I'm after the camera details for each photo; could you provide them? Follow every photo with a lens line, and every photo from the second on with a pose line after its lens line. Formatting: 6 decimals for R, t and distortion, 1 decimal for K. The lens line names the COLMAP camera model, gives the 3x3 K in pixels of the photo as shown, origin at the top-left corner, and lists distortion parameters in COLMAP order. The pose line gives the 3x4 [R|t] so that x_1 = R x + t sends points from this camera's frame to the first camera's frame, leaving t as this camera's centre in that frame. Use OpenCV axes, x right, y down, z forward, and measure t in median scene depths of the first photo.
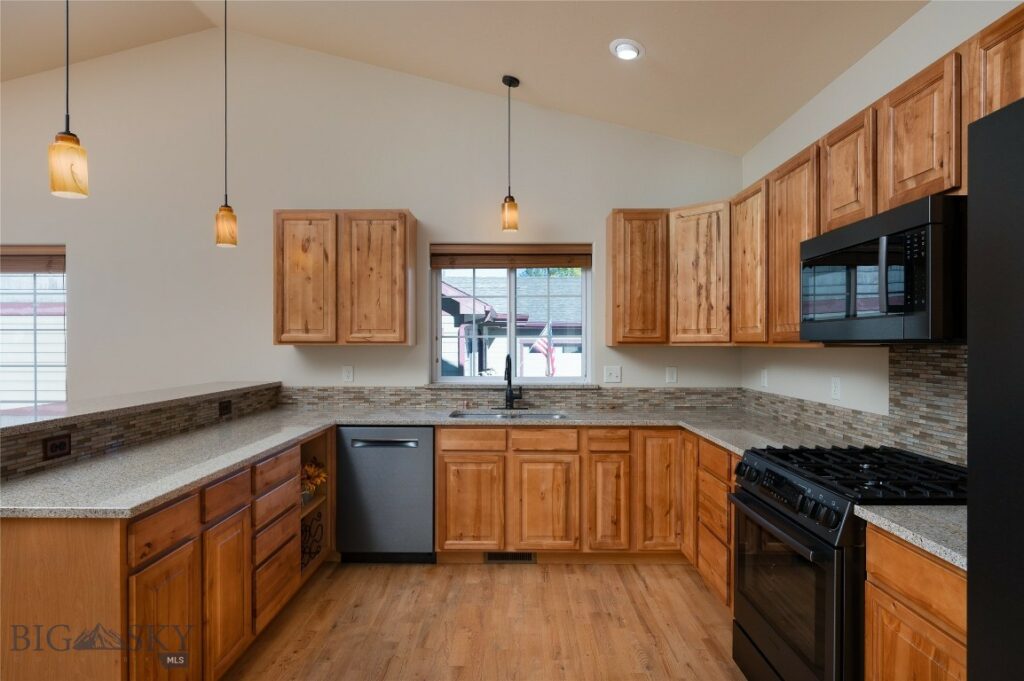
lens RADIAL K [[551.4, 0, 512.0], [0, 551.4, 340.5], [0, 0, 1]] dist [0.002100, 0.000684]
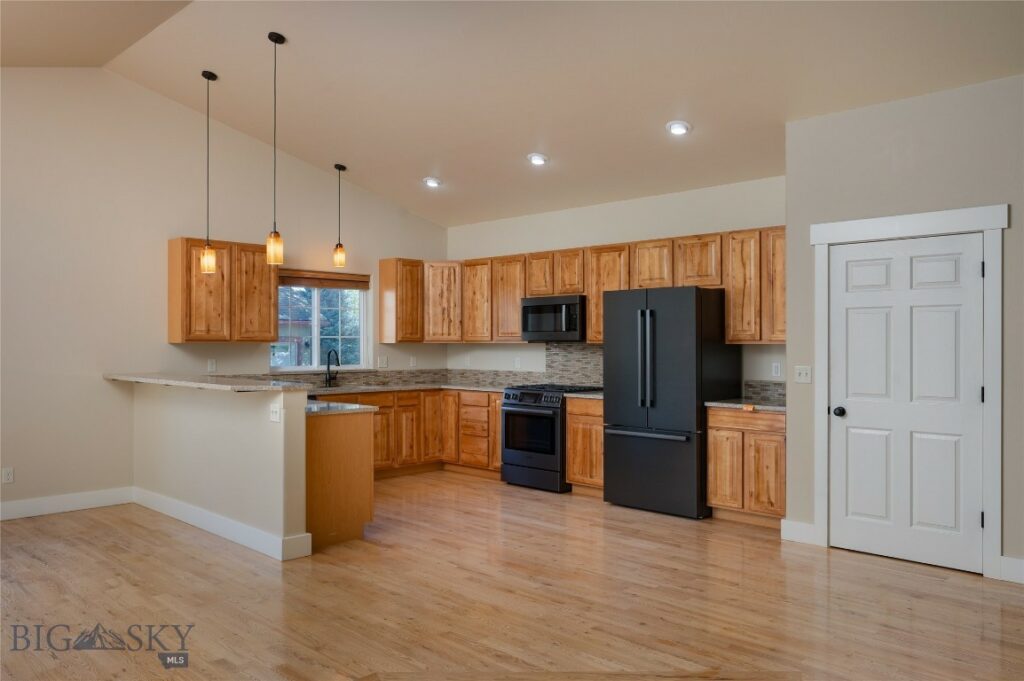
lens RADIAL K [[777.0, 0, 512.0], [0, 777.0, 340.5], [0, 0, 1]] dist [-0.001272, -0.000804]
pose [[0.697619, 0.001691, 0.716467, -1.261617], [-0.004178, 0.999990, 0.001708, -0.003696], [-0.716456, -0.004185, 0.697619, -0.857234]]
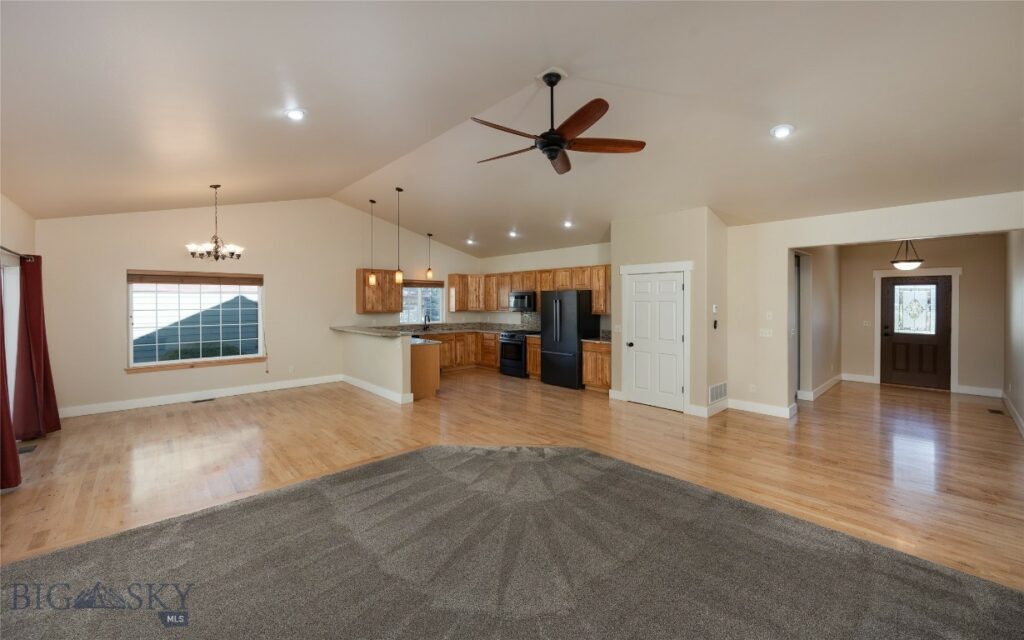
lens RADIAL K [[403.9, 0, 512.1], [0, 403.9, 303.2], [0, 0, 1]] dist [0.000079, 0.000001]
pose [[0.732100, -0.005769, 0.681172, -1.416768], [-0.000833, 0.999956, 0.009365, -0.073826], [-0.681196, -0.007424, 0.732063, -1.252606]]
